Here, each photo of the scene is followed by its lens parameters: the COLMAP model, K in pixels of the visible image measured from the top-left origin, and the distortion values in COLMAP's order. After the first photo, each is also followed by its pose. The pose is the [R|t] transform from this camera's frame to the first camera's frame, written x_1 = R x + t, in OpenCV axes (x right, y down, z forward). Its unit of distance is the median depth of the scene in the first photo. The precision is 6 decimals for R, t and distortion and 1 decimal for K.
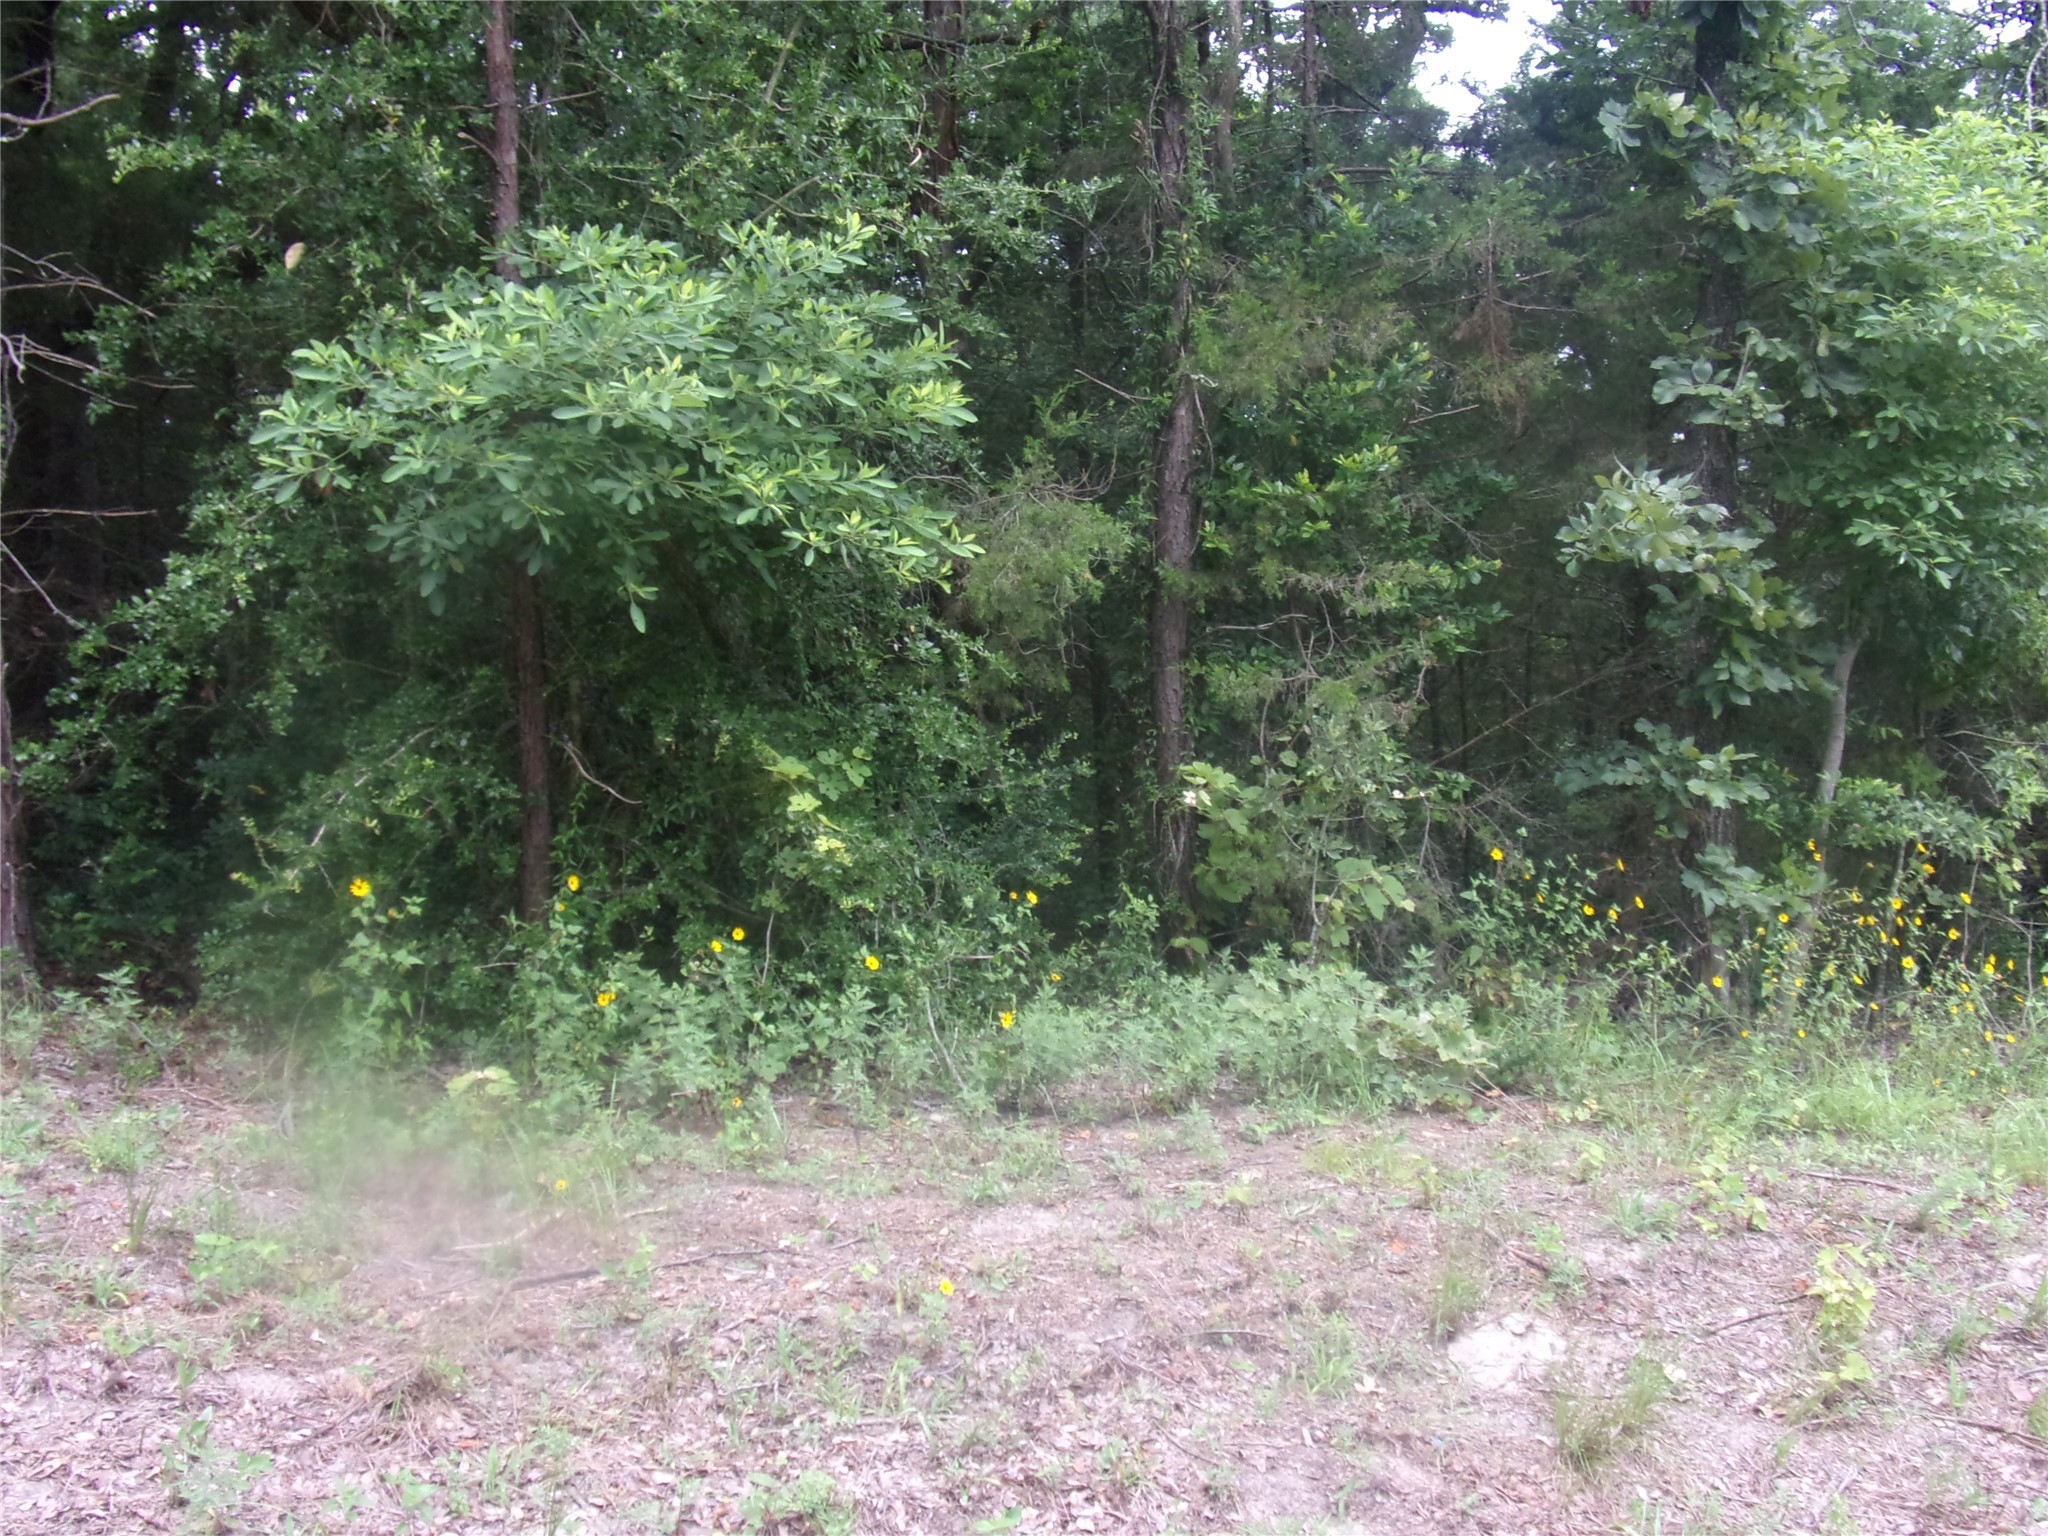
lens RADIAL K [[1753.0, 0, 1012.2], [0, 1753.0, 783.5], [0, 0, 1]] dist [-0.017522, -0.006906]
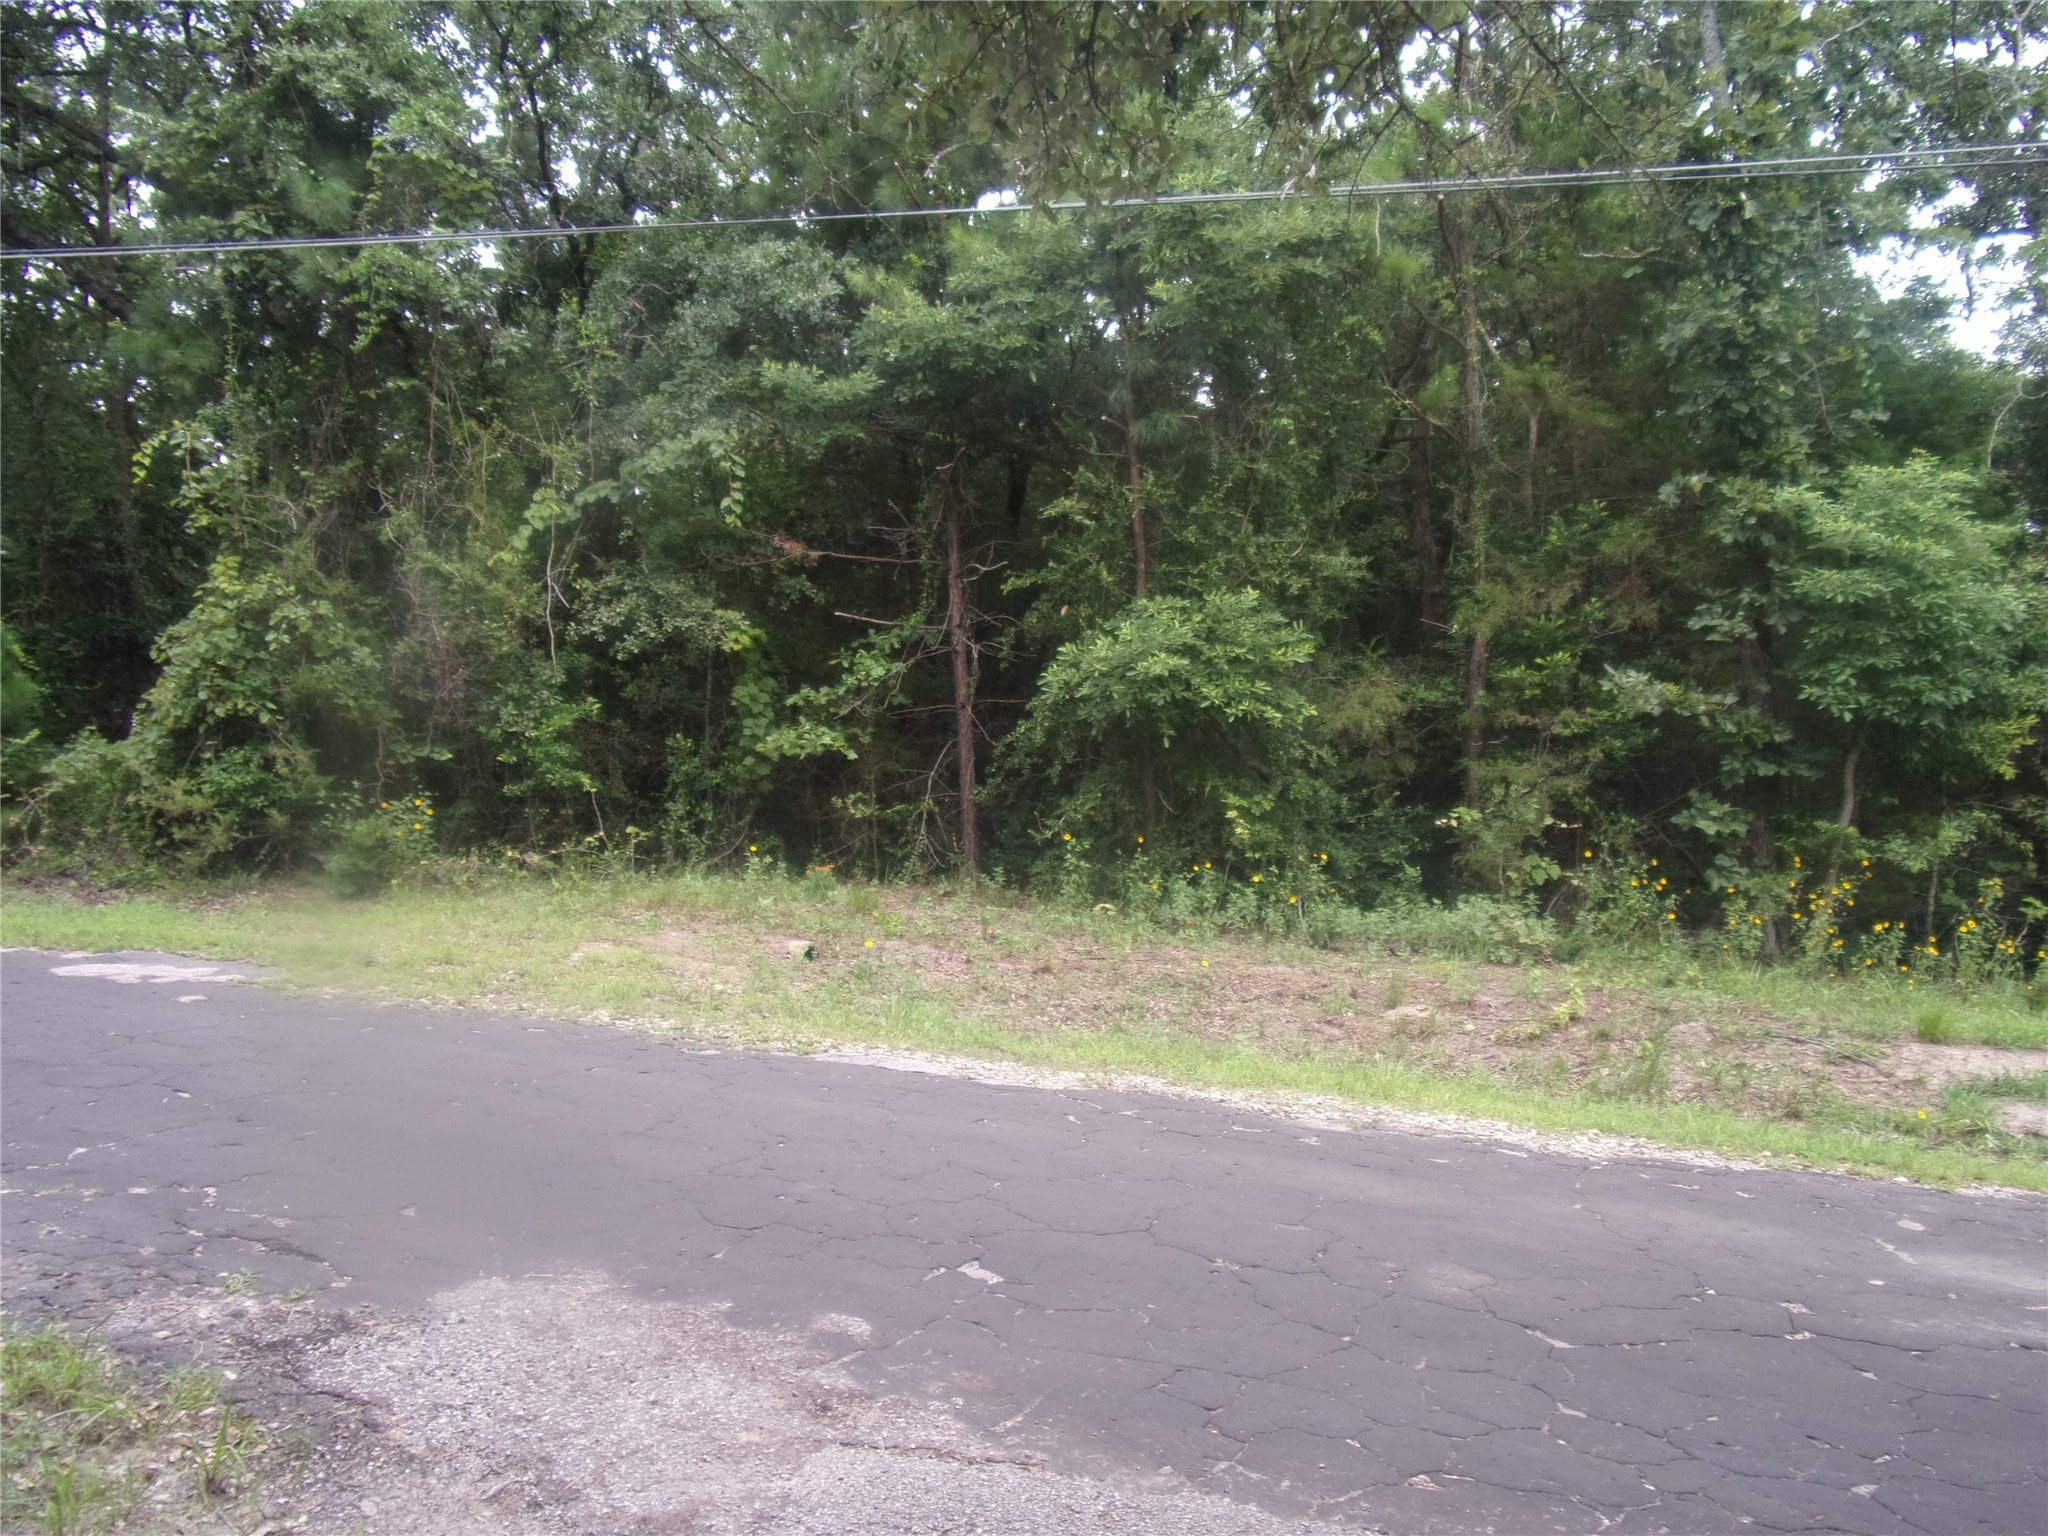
lens RADIAL K [[1427.6, 0, 1037.9], [0, 1427.6, 760.7], [0, 0, 1]] dist [-0.004867, -0.005203]
pose [[0.861511, 0.005119, -0.507714, 0.689129], [-0.038565, 0.997720, -0.055378, 0.059681], [0.506273, 0.067289, 0.859744, -0.930780]]
